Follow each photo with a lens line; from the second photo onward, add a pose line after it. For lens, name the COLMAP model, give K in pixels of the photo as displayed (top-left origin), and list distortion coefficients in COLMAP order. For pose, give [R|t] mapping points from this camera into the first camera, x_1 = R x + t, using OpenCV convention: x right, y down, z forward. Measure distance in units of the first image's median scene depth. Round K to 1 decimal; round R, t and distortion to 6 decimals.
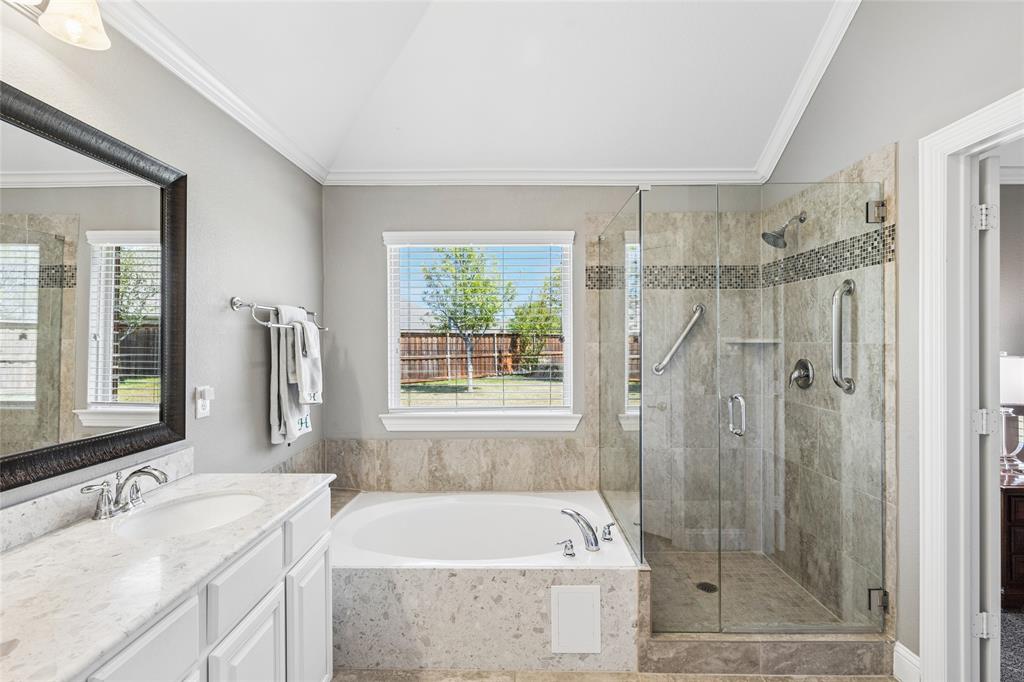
lens RADIAL K [[485.0, 0, 505.3], [0, 485.0, 341.0], [0, 0, 1]] dist [0.000577, 0.000237]
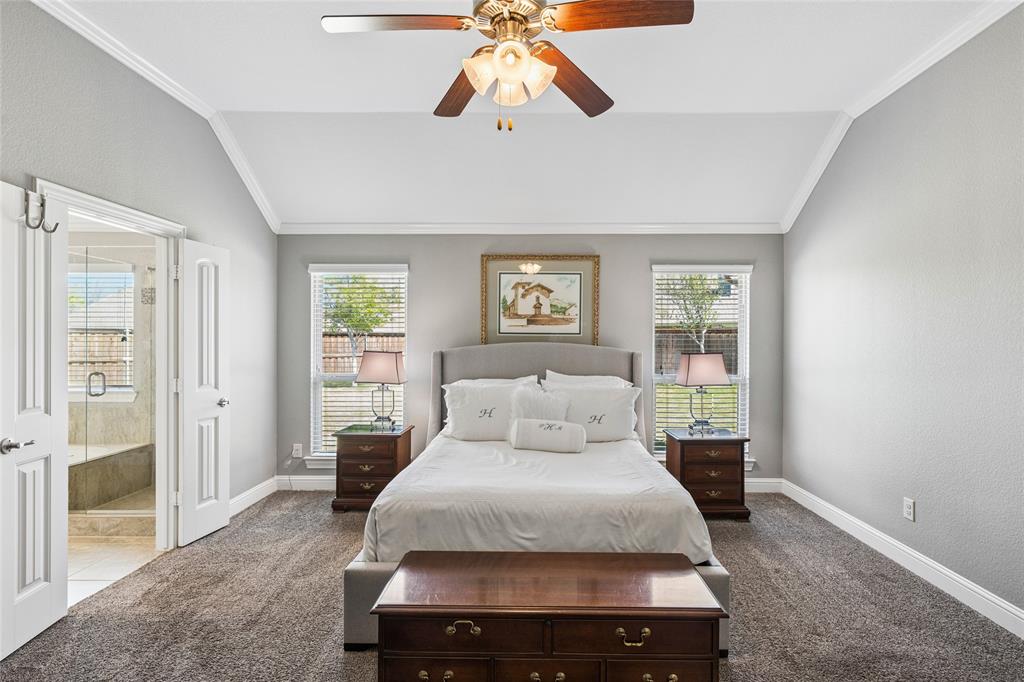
lens RADIAL K [[494.1, 0, 533.8], [0, 494.1, 344.8], [0, 0, 1]] dist [-0.001230, 0.001283]
pose [[0.999982, 0.004920, 0.003418, 1.334457], [-0.004948, 0.999953, 0.008308, -0.004334], [-0.003377, -0.008325, 0.999960, -0.478547]]
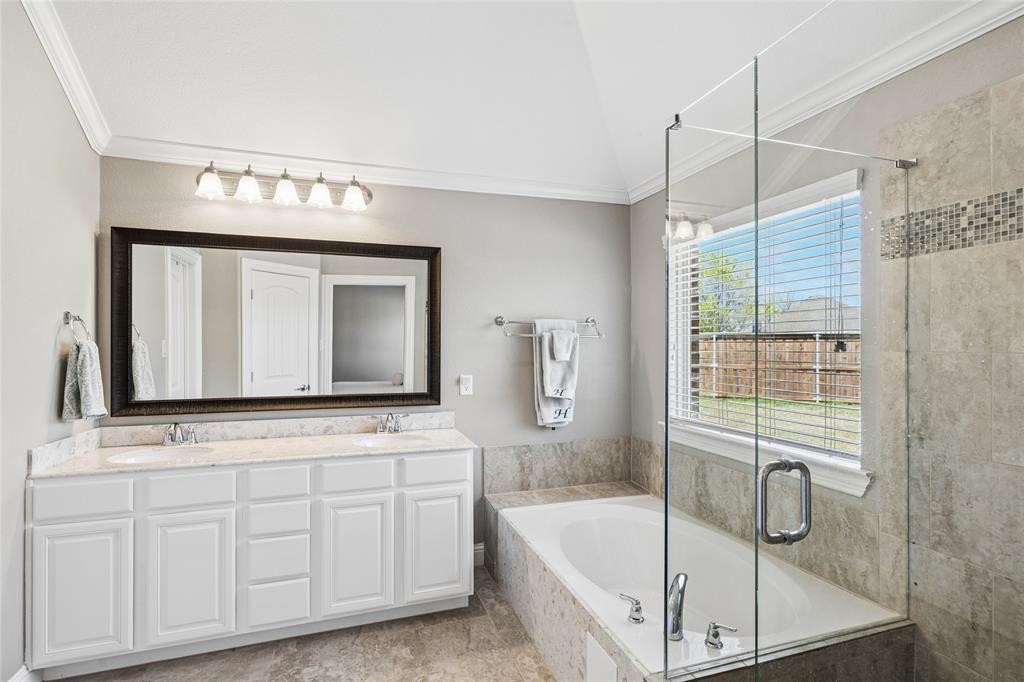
lens RADIAL K [[485.0, 0, 505.3], [0, 485.0, 341.0], [0, 0, 1]] dist [0.000577, 0.000237]
pose [[0.316896, -0.005679, -0.948443, 0.577841], [-0.000687, 0.999980, -0.006217, -0.005797], [0.948460, 0.002622, 0.316886, 0.385723]]
